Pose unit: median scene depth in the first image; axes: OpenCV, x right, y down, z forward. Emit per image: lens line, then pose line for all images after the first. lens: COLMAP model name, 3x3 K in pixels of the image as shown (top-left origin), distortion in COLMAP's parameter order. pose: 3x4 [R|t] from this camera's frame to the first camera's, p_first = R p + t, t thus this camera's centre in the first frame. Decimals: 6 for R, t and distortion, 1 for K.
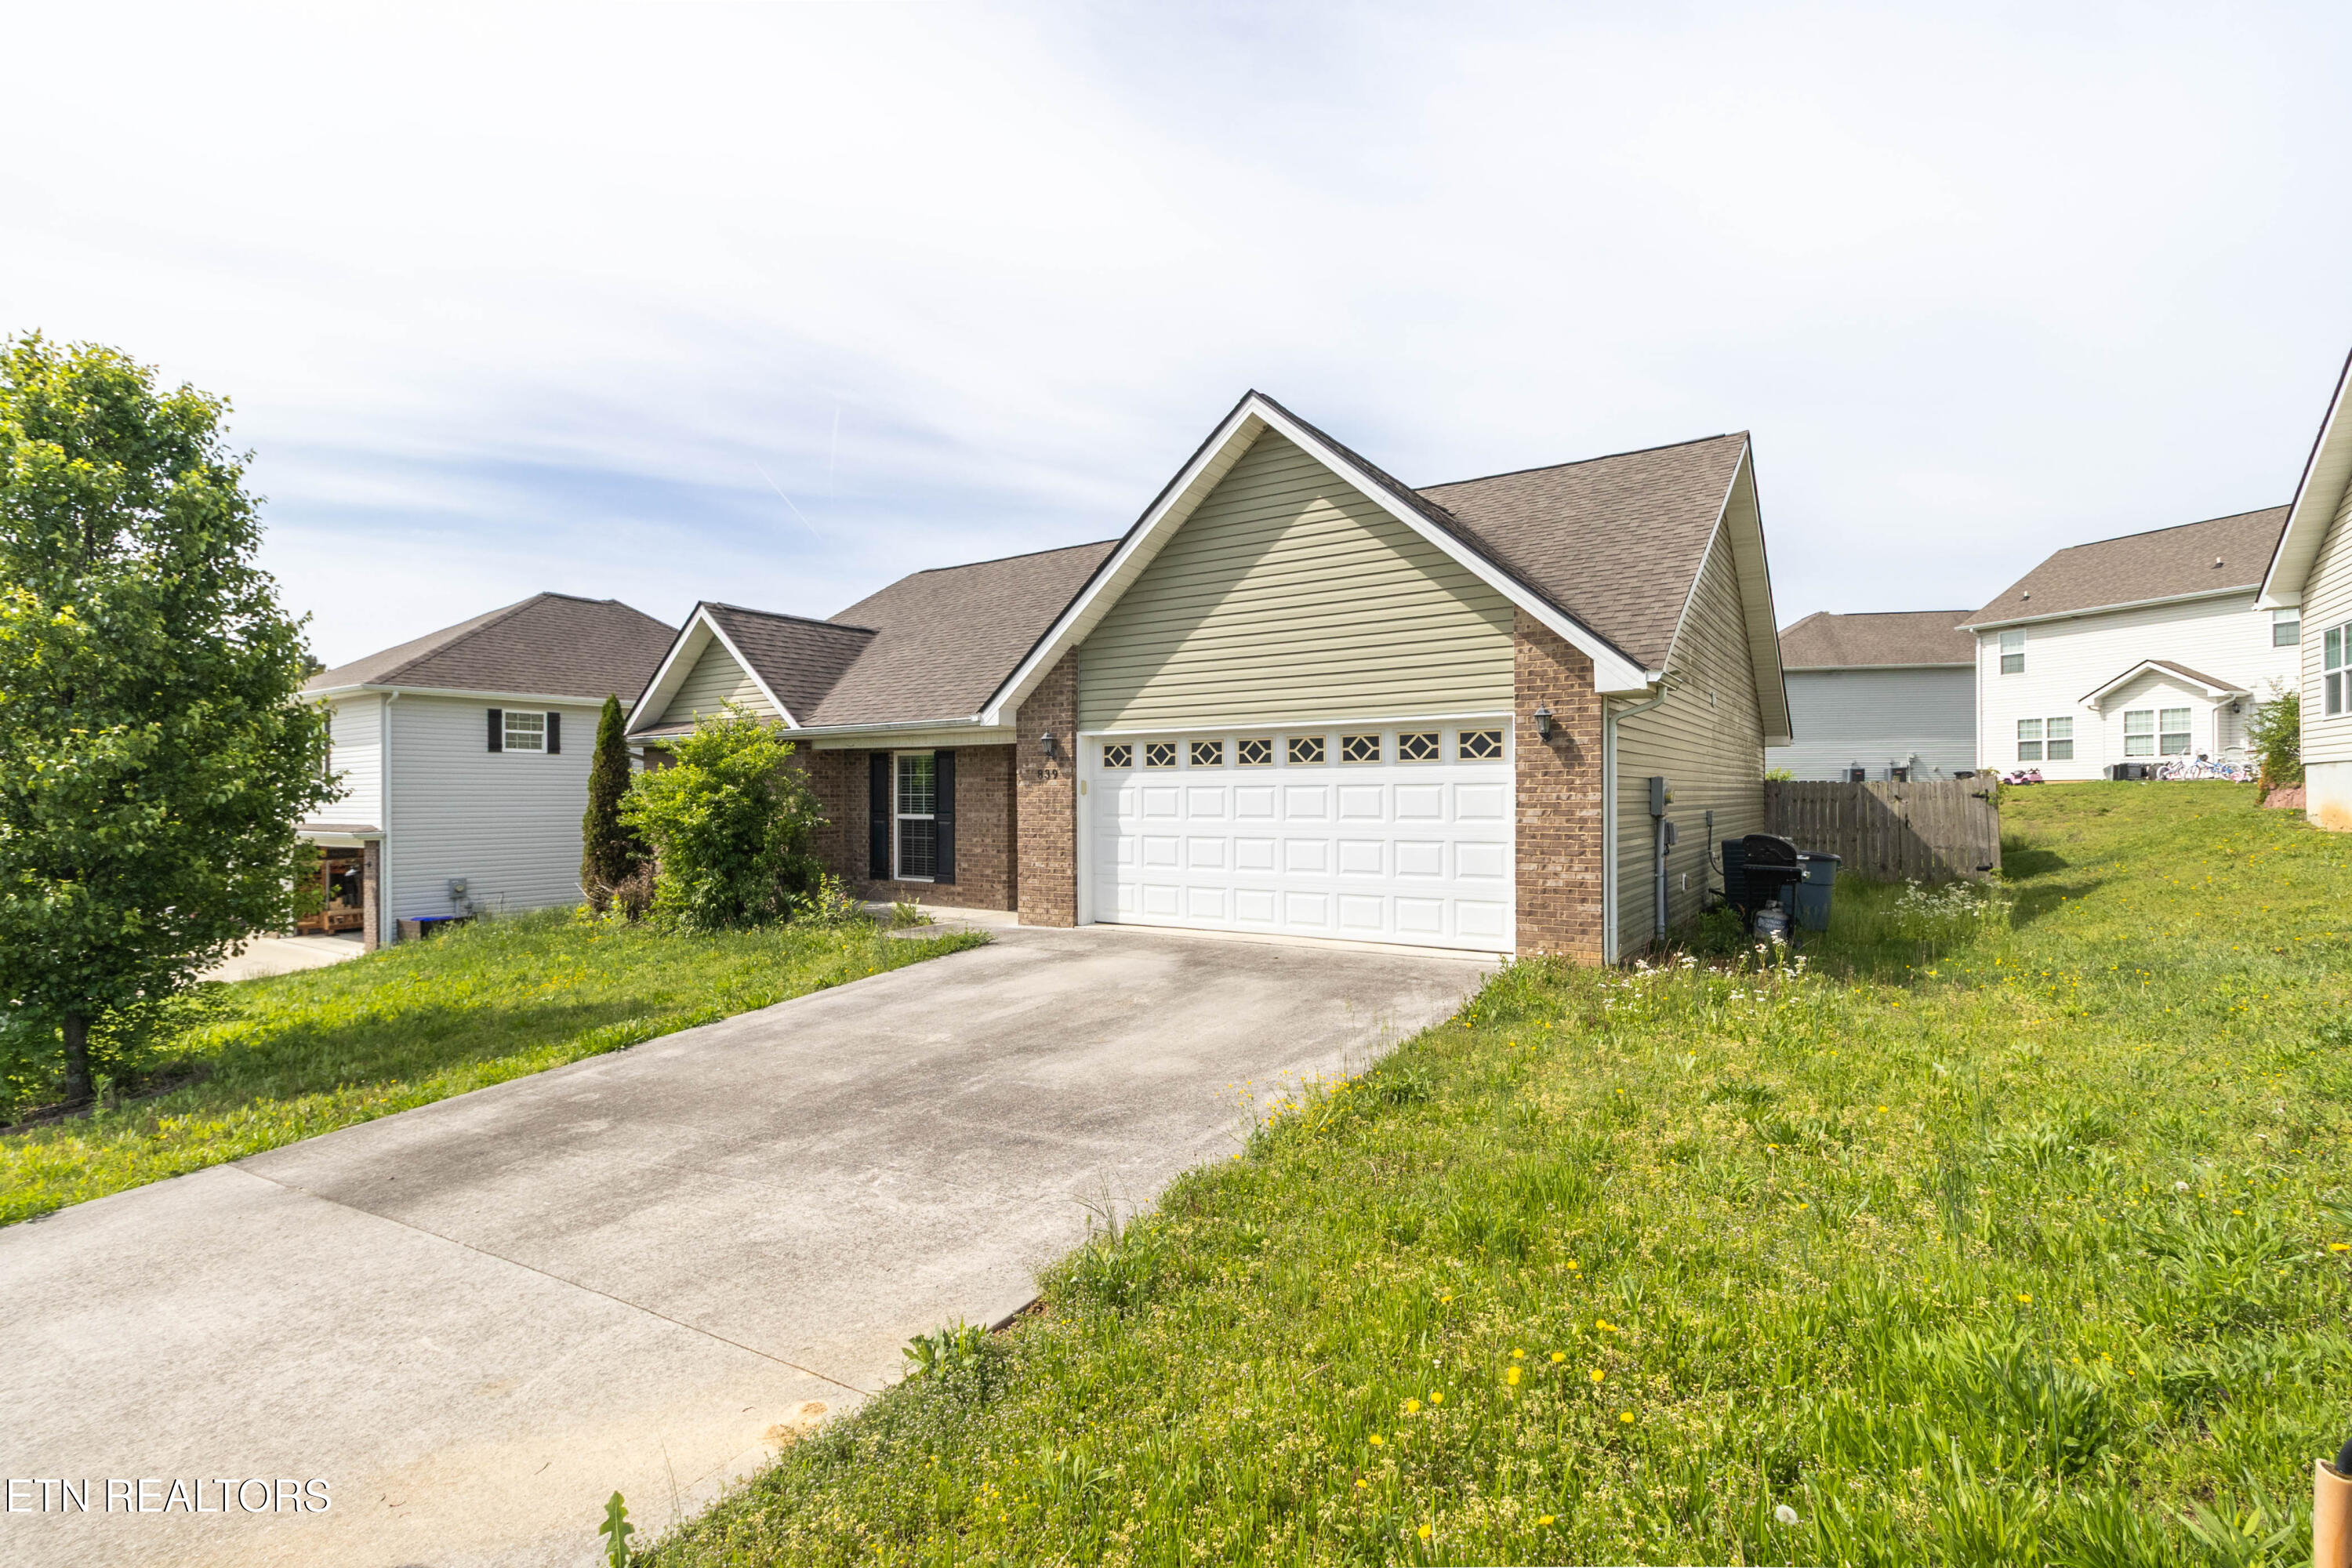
lens RADIAL K [[1059.2, 0, 1201.9], [0, 1059.2, 798.1], [0, 0, 1]] dist [-0.001783, 0.004844]
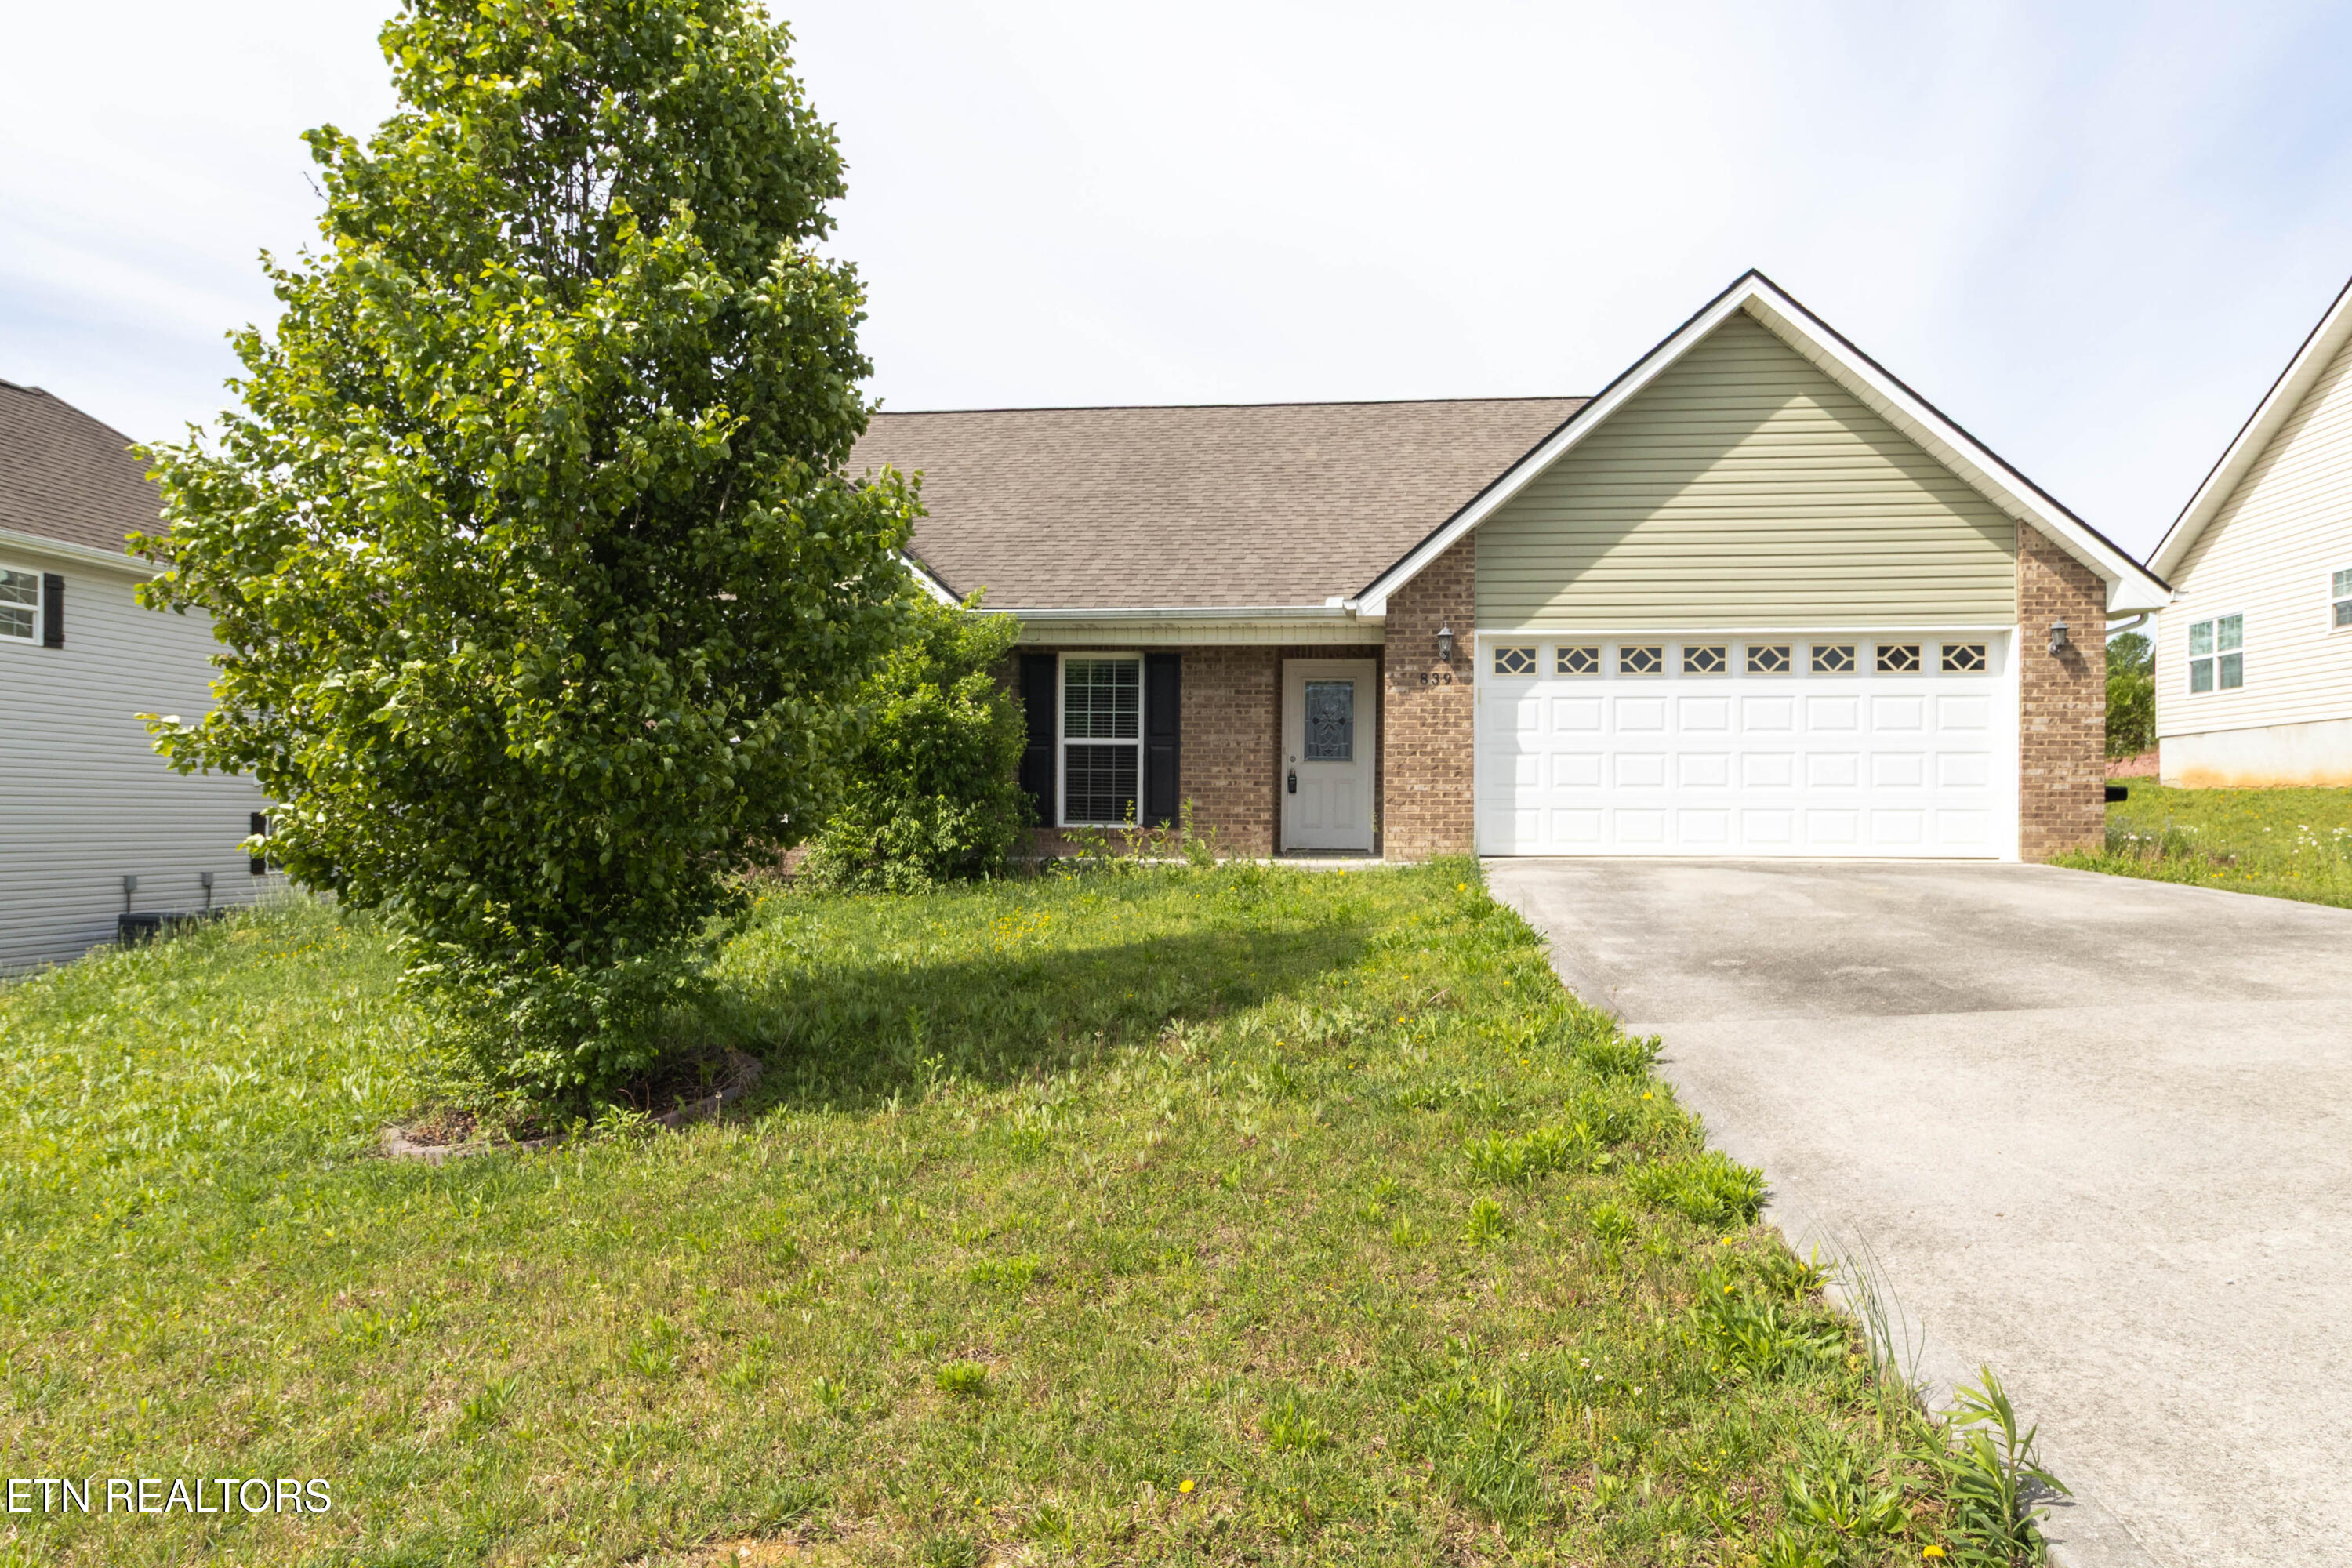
lens RADIAL K [[1448.7, 0, 1206.7], [0, 1448.7, 829.2], [0, 0, 1]] dist [0.007038, -0.000474]
pose [[0.886489, 0.004937, 0.462722, -0.960822], [-0.006946, 0.999972, 0.002636, 0.108577], [-0.462697, -0.005551, 0.886499, 0.083895]]
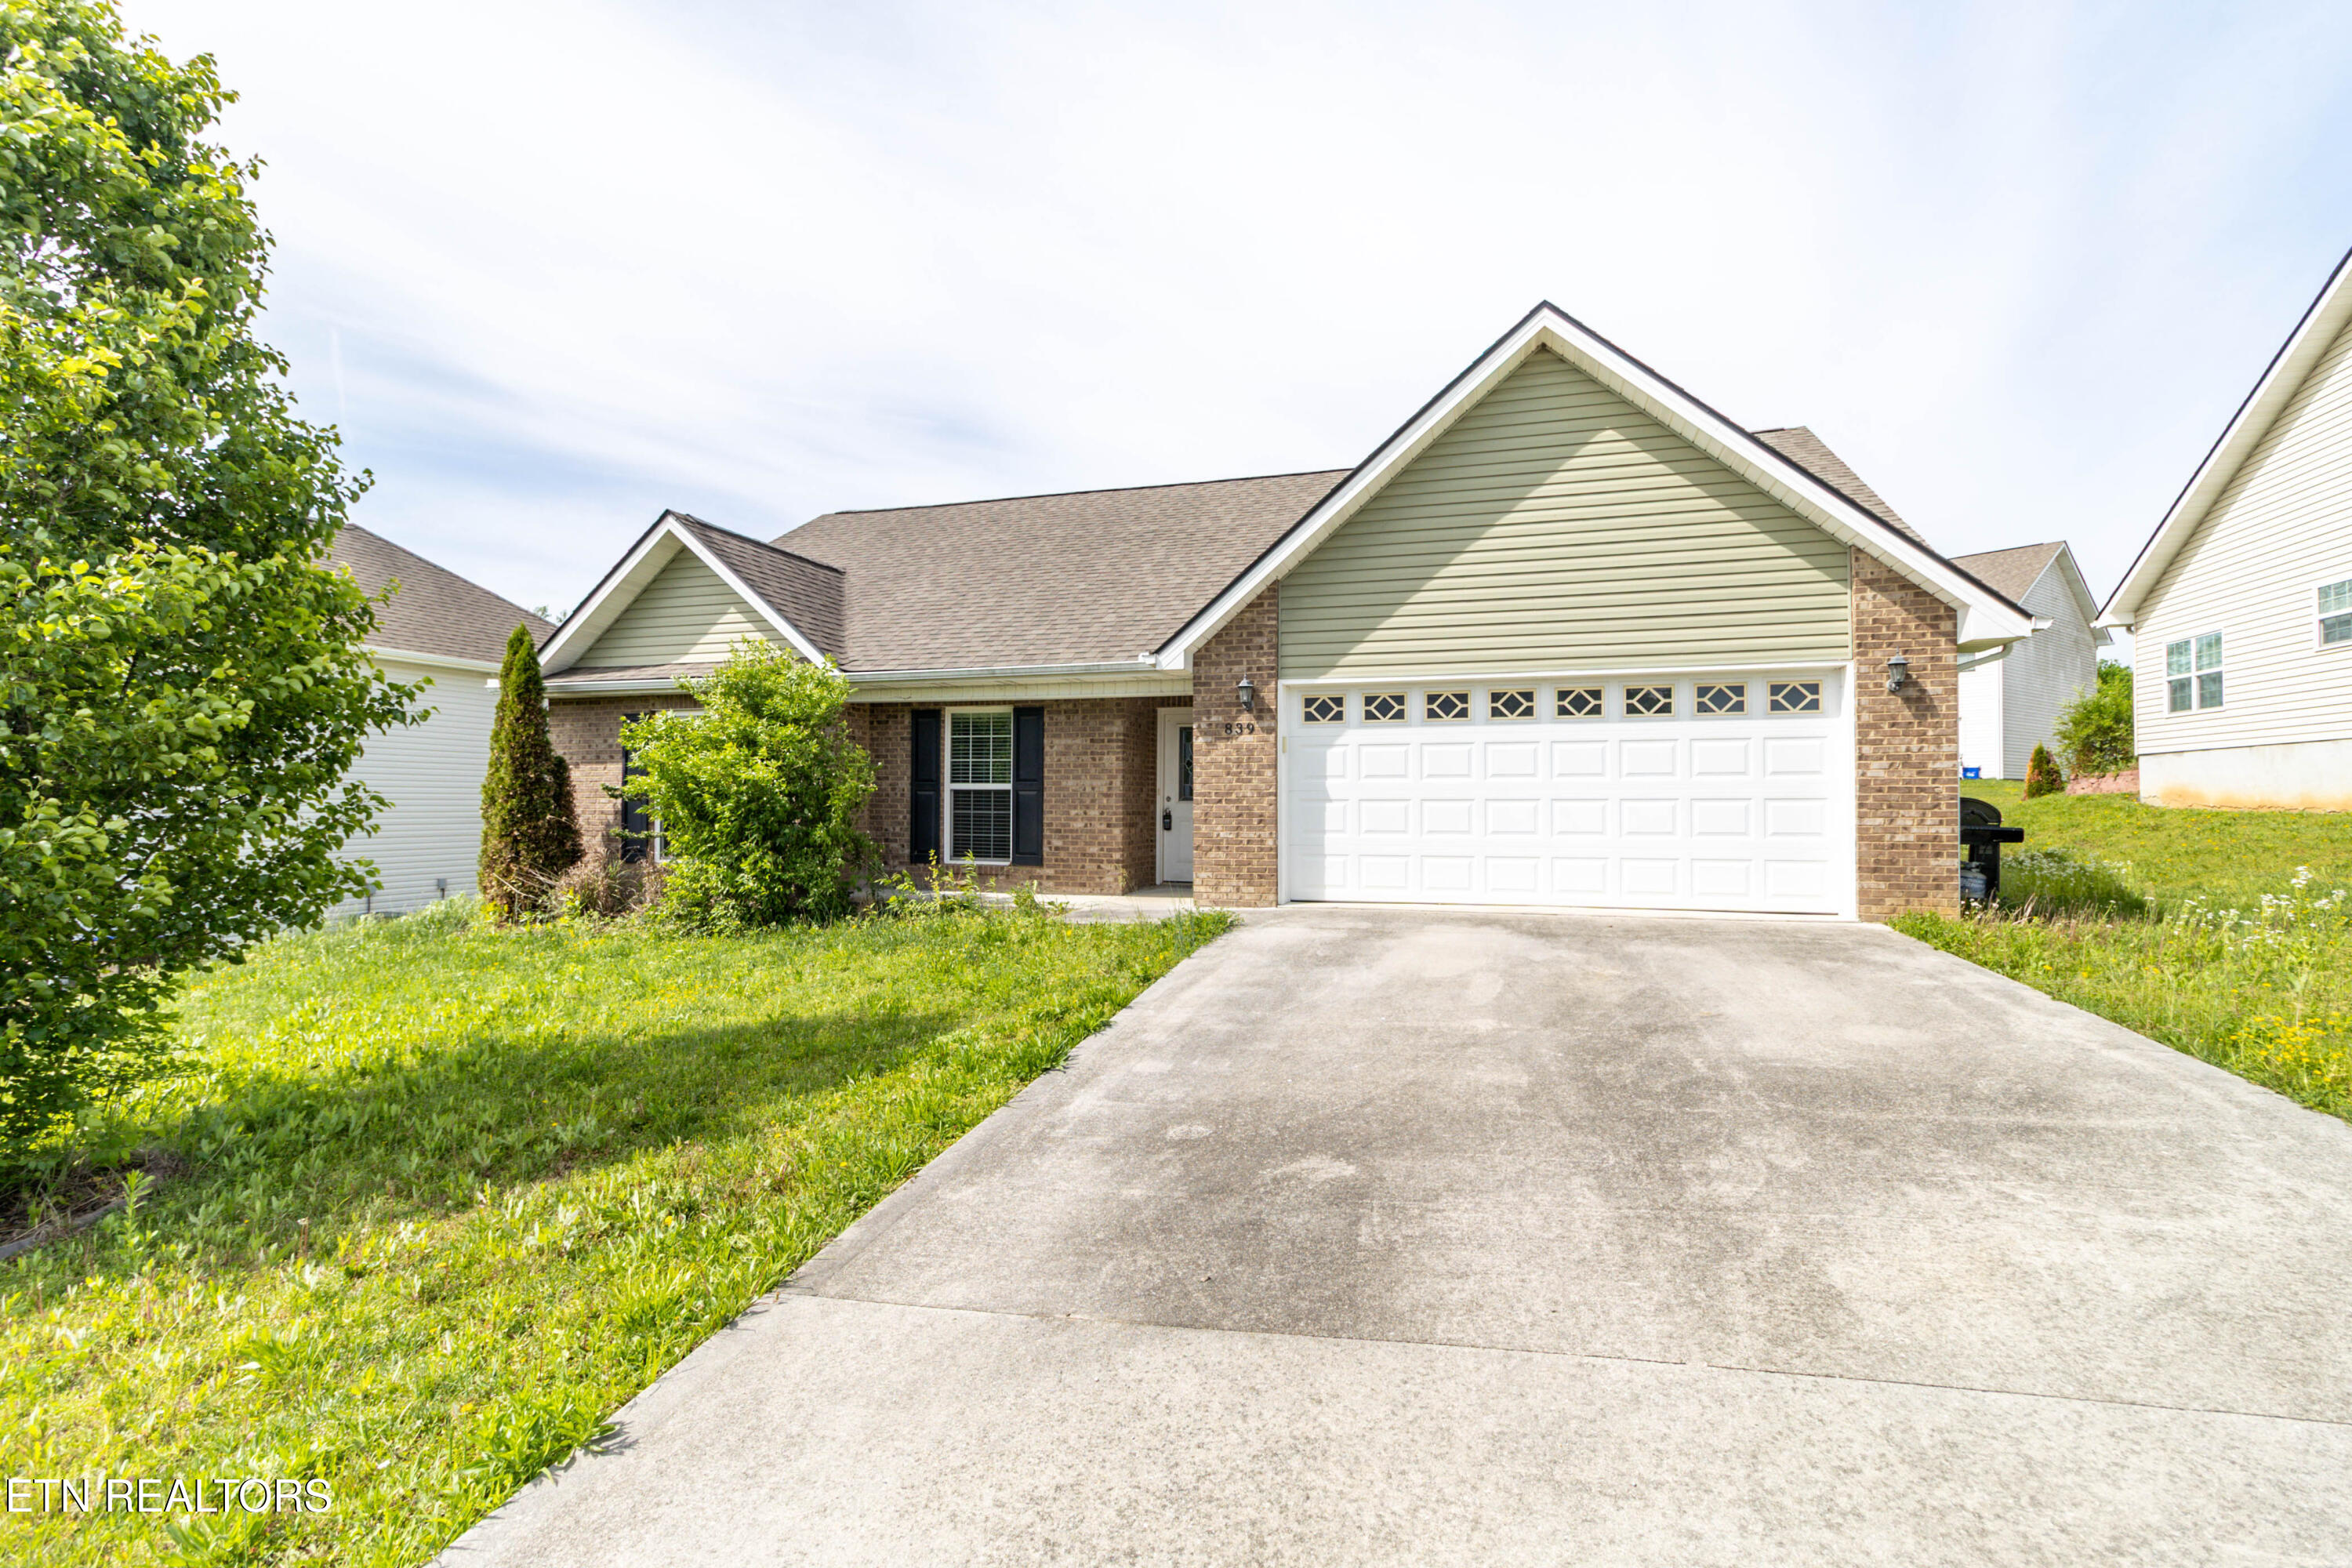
lens RADIAL K [[1059.2, 0, 1201.9], [0, 1059.2, 798.1], [0, 0, 1]] dist [-0.001783, 0.004844]
pose [[0.958410, 0.006430, 0.285323, -0.482769], [-0.003867, 0.999947, -0.009546, 0.048157], [-0.285370, 0.008045, 0.958384, 0.219822]]
